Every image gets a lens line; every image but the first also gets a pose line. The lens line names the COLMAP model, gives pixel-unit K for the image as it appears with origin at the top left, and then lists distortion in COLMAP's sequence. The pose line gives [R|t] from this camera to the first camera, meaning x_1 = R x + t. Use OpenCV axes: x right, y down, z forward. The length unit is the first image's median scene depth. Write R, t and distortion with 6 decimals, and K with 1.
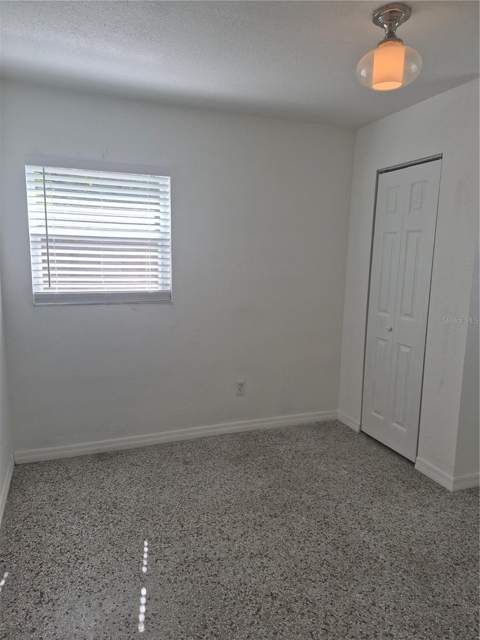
lens RADIAL K [[453.2, 0, 240.8], [0, 453.2, 323.2], [0, 0, 1]] dist [0.031912, -0.010916]
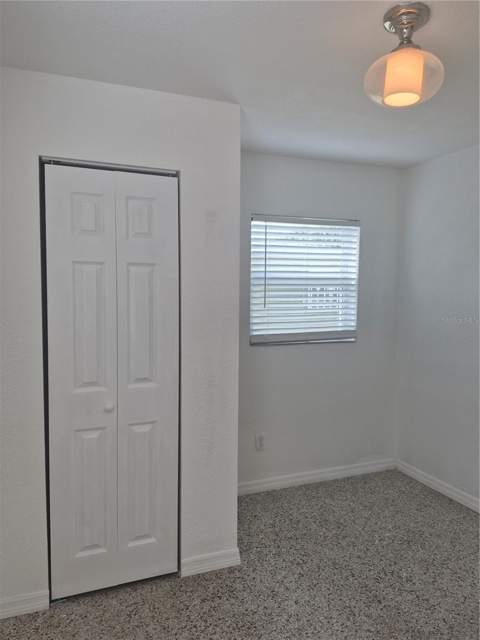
lens RADIAL K [[453.2, 0, 237.9], [0, 453.2, 316.5], [0, 0, 1]] dist [0.031912, -0.010916]
pose [[-0.001933, -0.078629, 0.996902, -0.333779], [0.147880, 0.985921, 0.078050, -0.149833], [-0.989003, 0.147573, 0.009722, 0.832002]]
